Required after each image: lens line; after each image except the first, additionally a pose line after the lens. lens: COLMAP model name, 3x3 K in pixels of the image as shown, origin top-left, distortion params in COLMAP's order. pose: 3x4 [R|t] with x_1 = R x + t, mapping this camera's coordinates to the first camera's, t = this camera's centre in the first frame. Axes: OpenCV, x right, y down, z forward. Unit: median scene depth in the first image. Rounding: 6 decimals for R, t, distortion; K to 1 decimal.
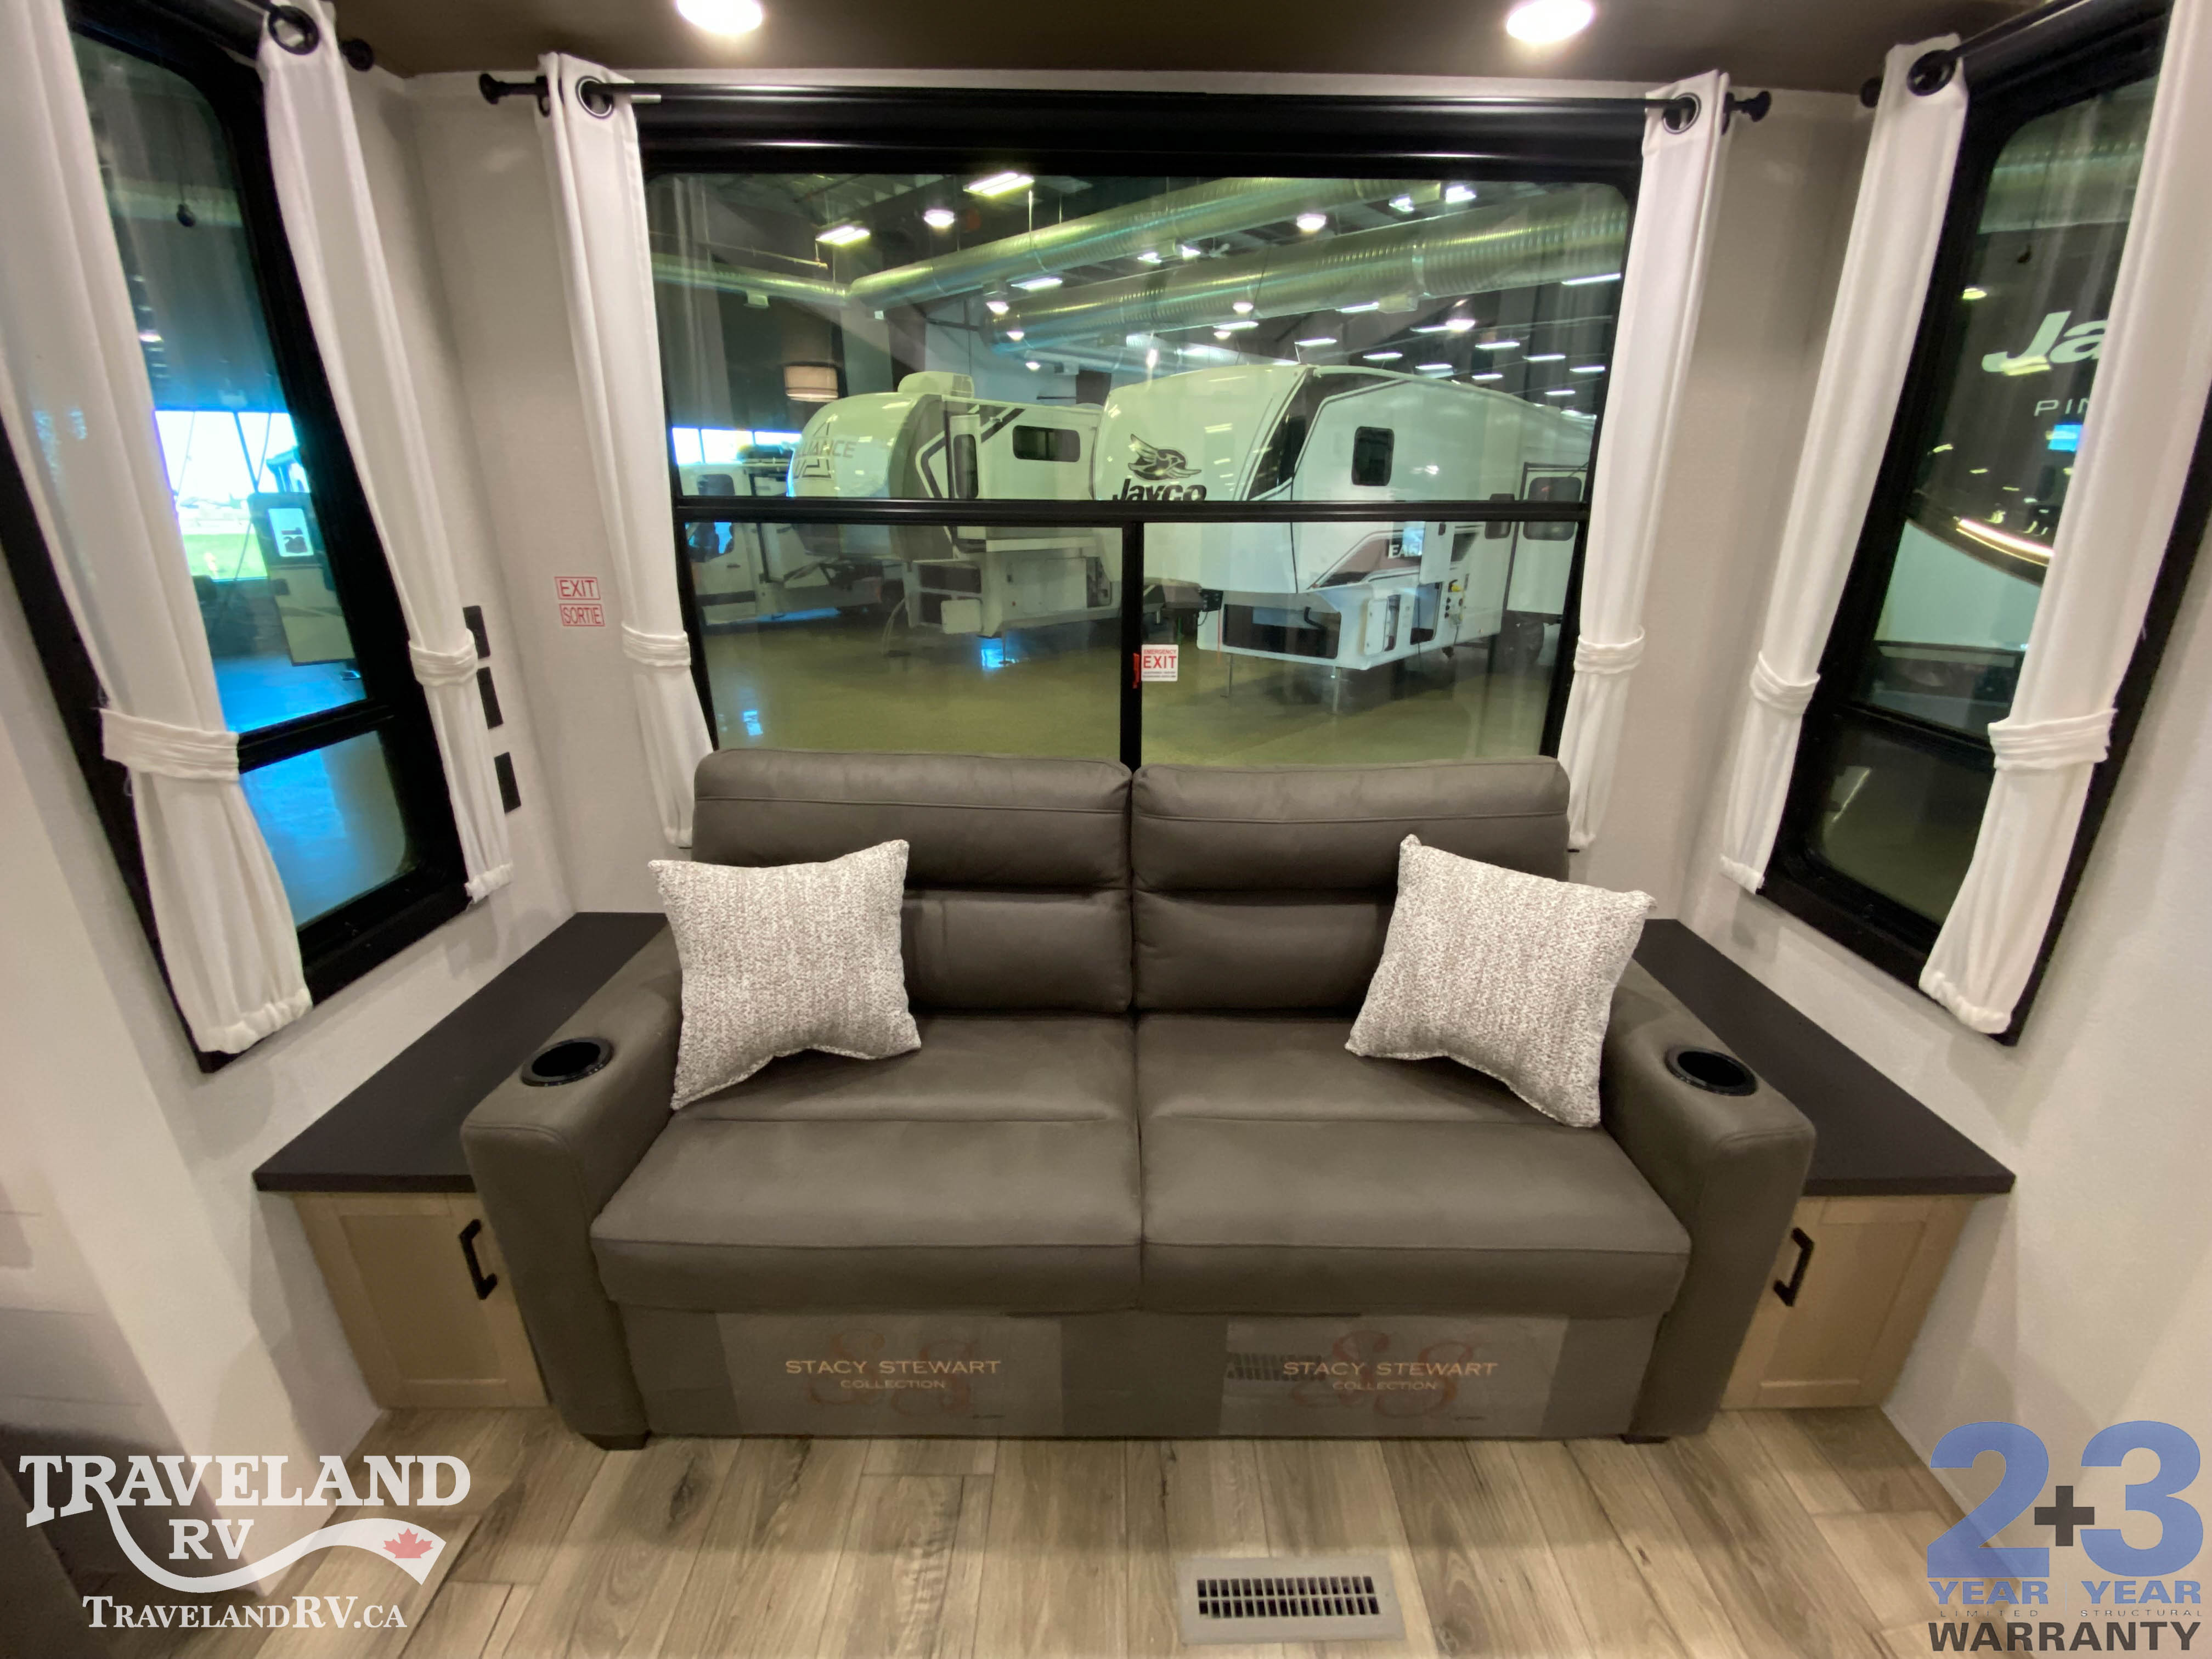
lens RADIAL K [[881.6, 0, 1114.6], [0, 881.6, 824.4], [0, 0, 1]] dist [0.059919, -0.043666]
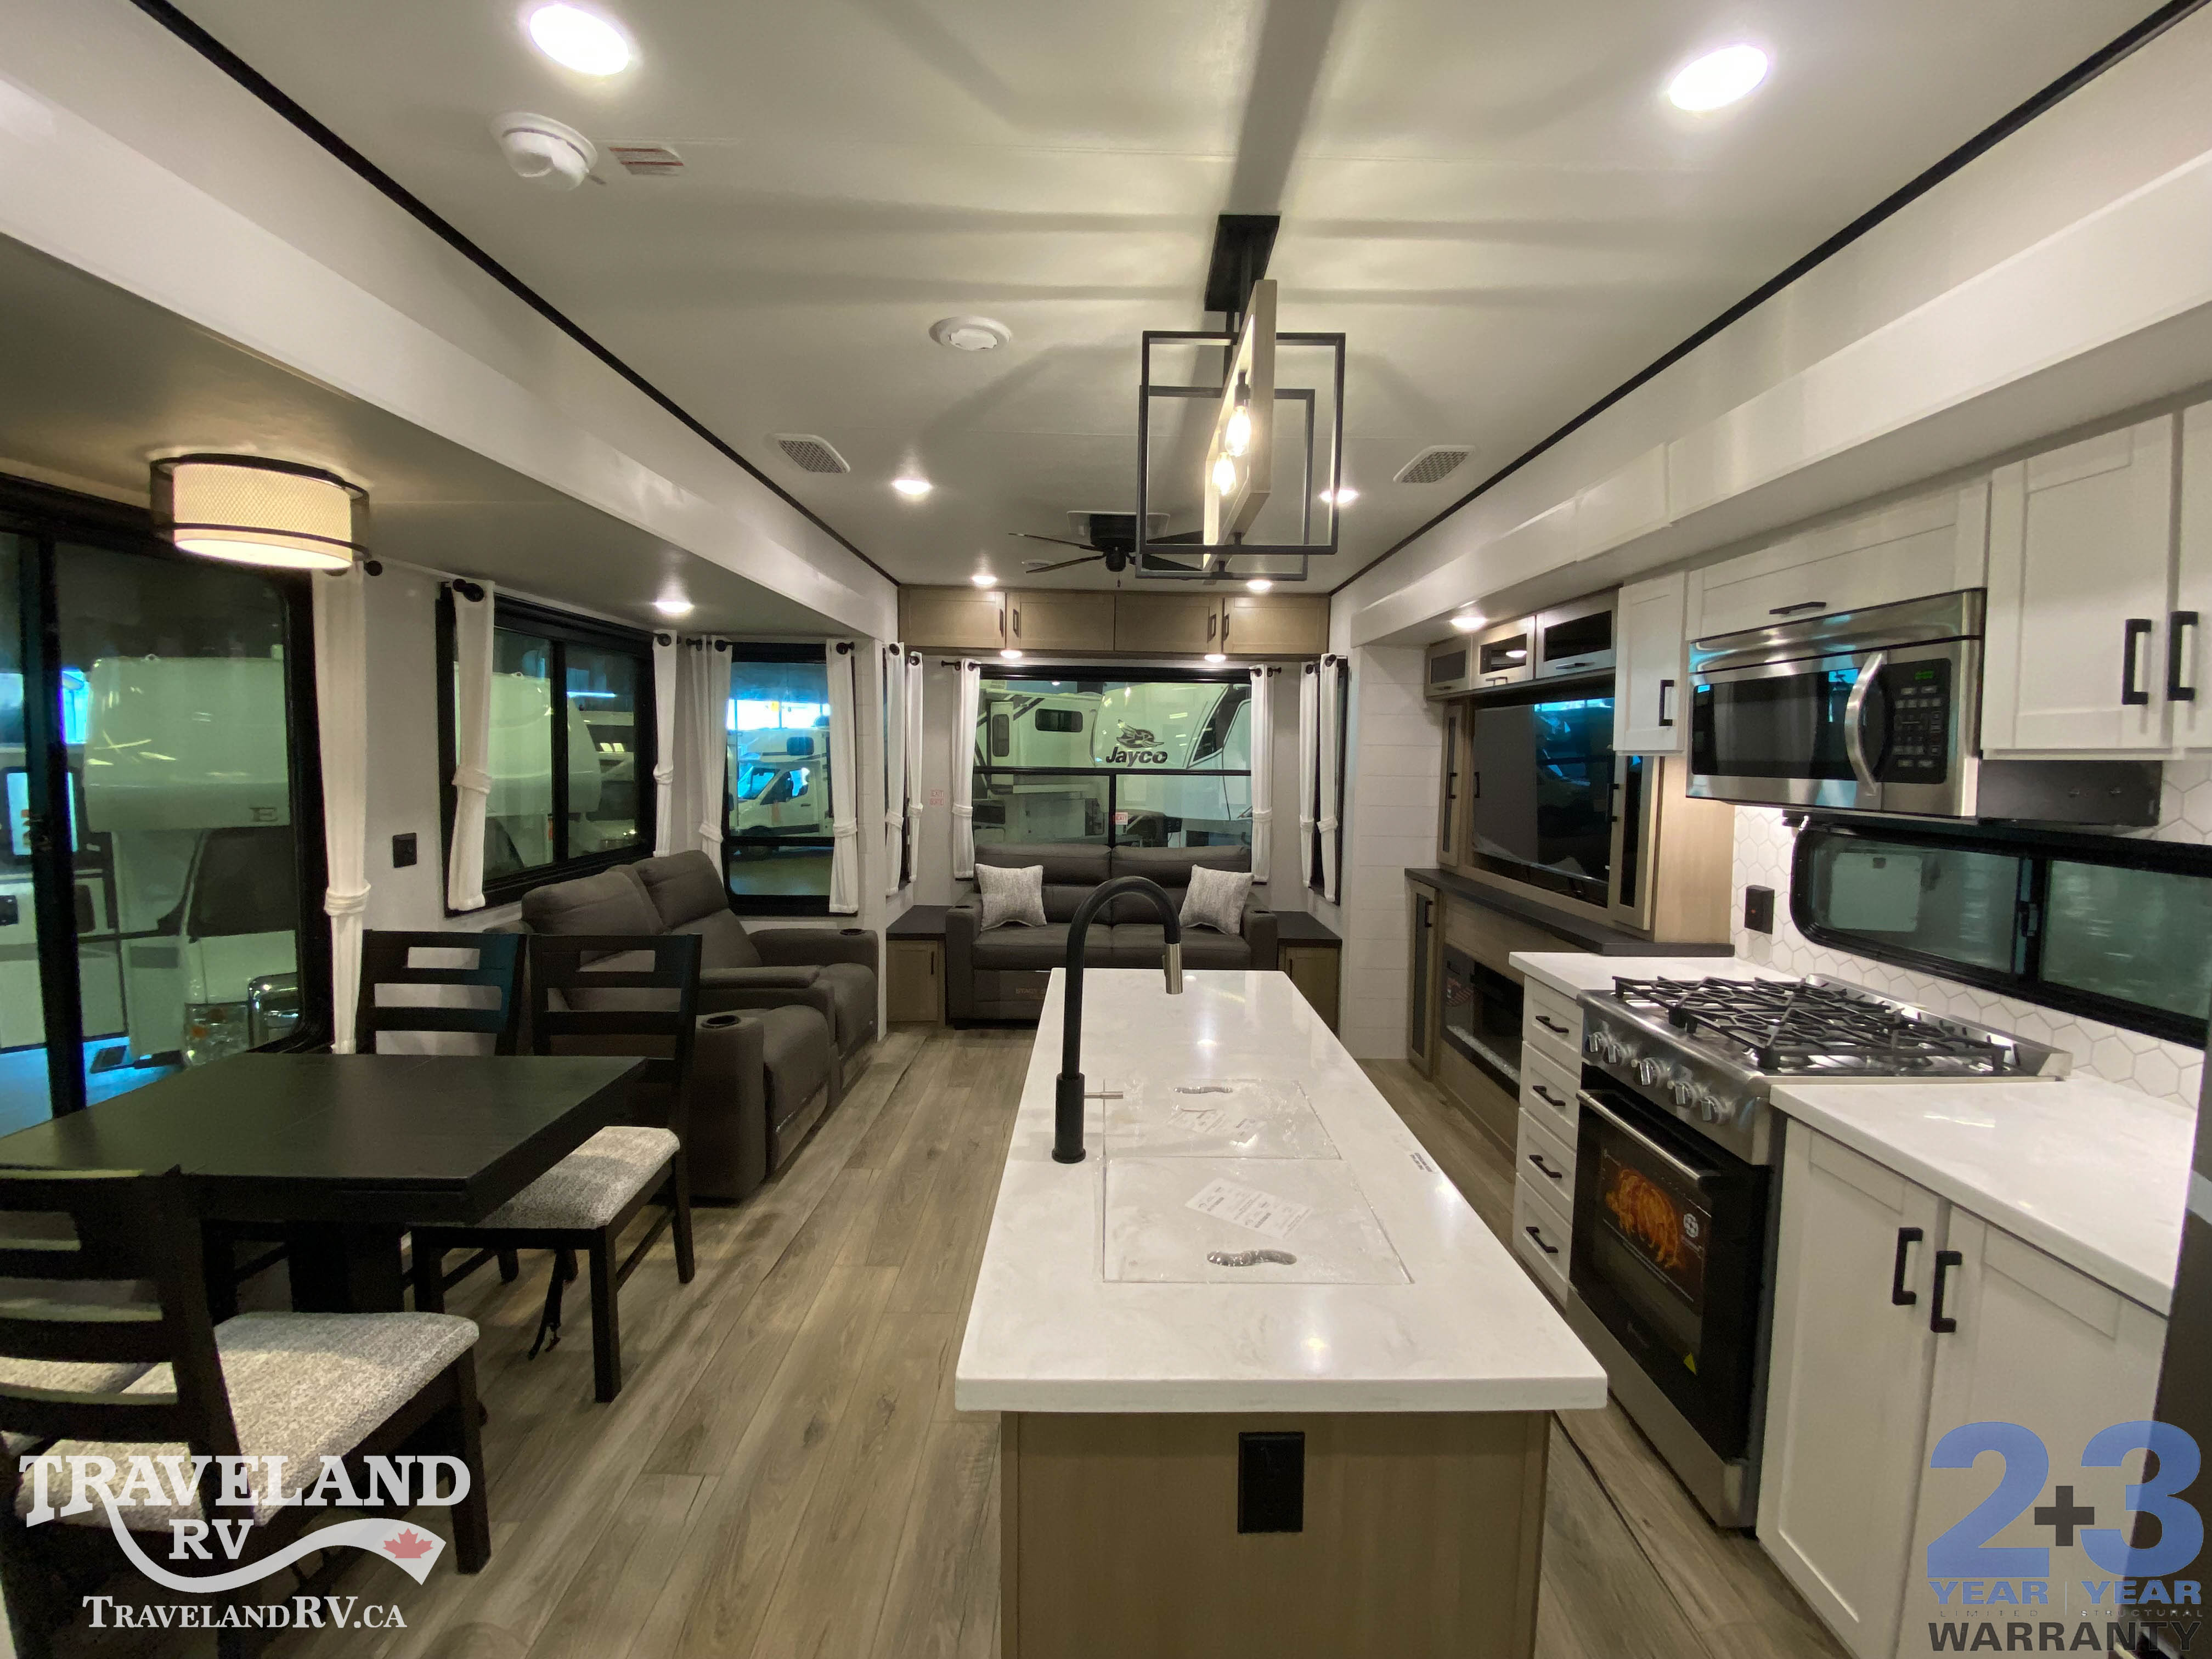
lens RADIAL K [[899.5, 0, 1109.3], [0, 899.5, 819.3], [0, 0, 1]] dist [0.014030, -0.020637]
pose [[0.999967, 0.007910, 0.002009, 0.003310], [-0.007059, 0.961867, -0.273427, 0.755481], [-0.004095, 0.273404, 0.961891, -2.235962]]
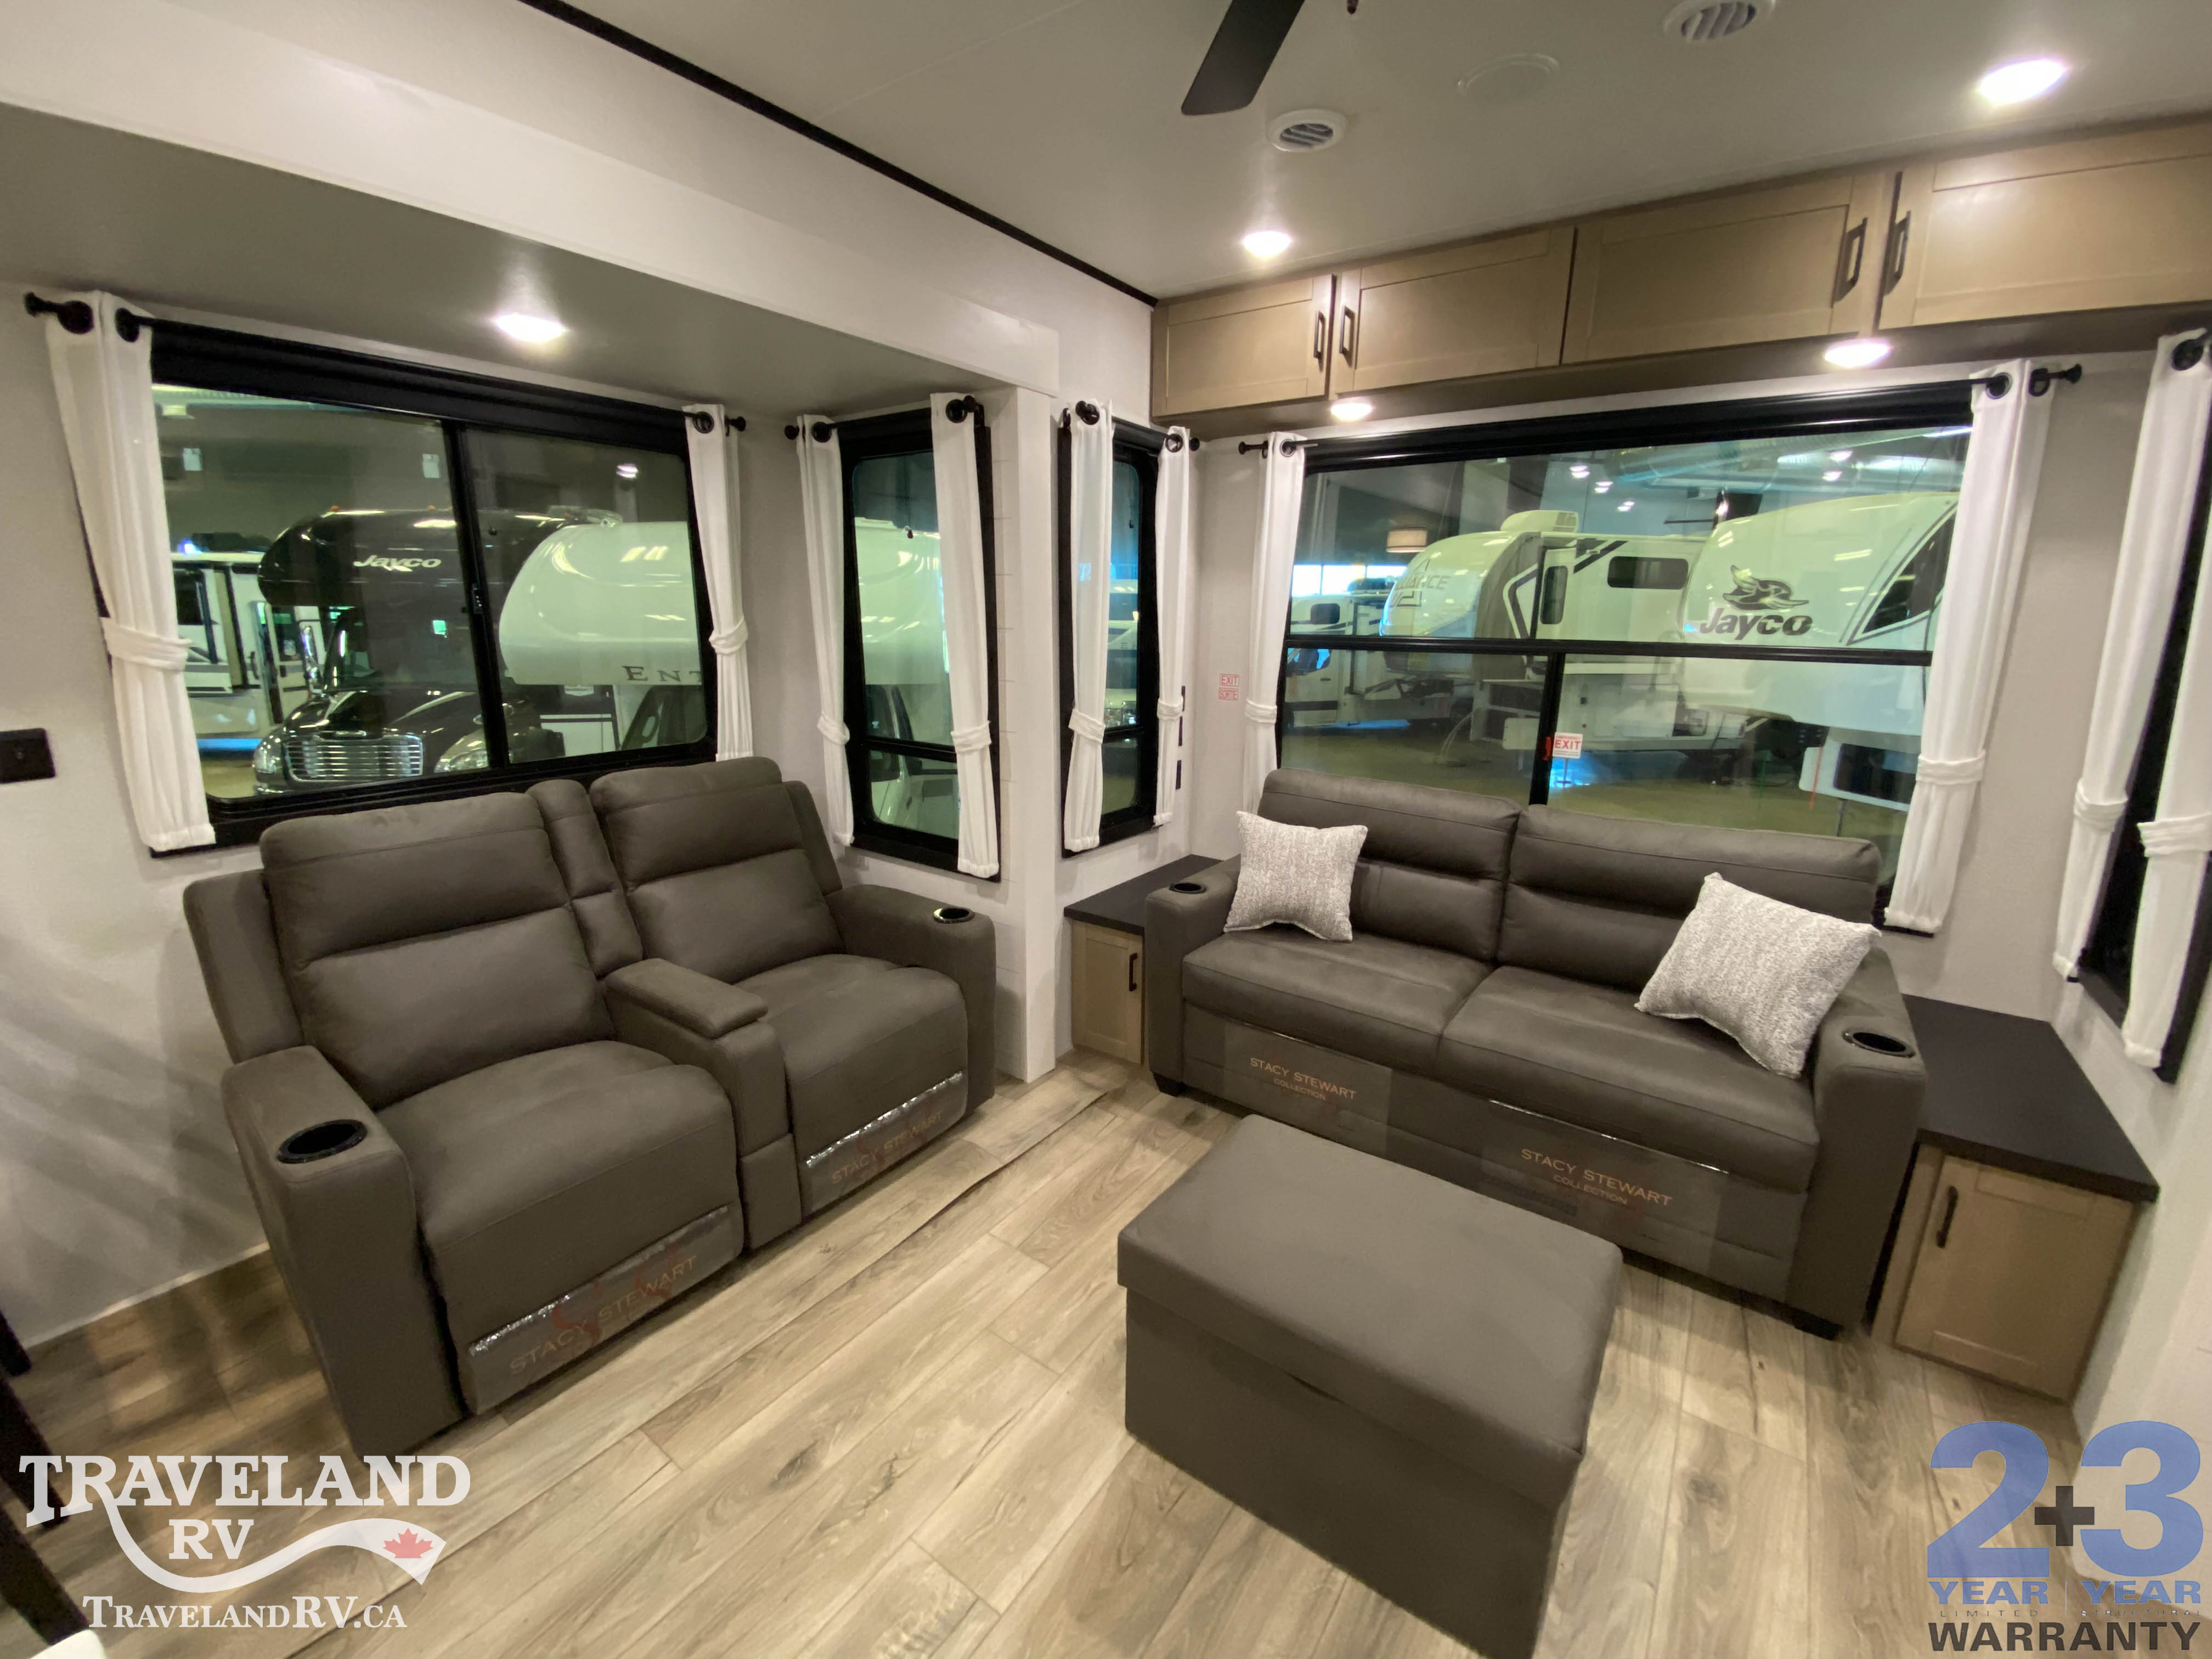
lens RADIAL K [[899.5, 0, 1109.3], [0, 899.5, 819.3], [0, 0, 1]] dist [0.014030, -0.020637]
pose [[0.809273, 0.135546, -0.571581, 0.354037], [-0.209866, 0.975513, -0.065803, 0.221450], [0.548665, 0.173208, 0.817903, -0.706664]]
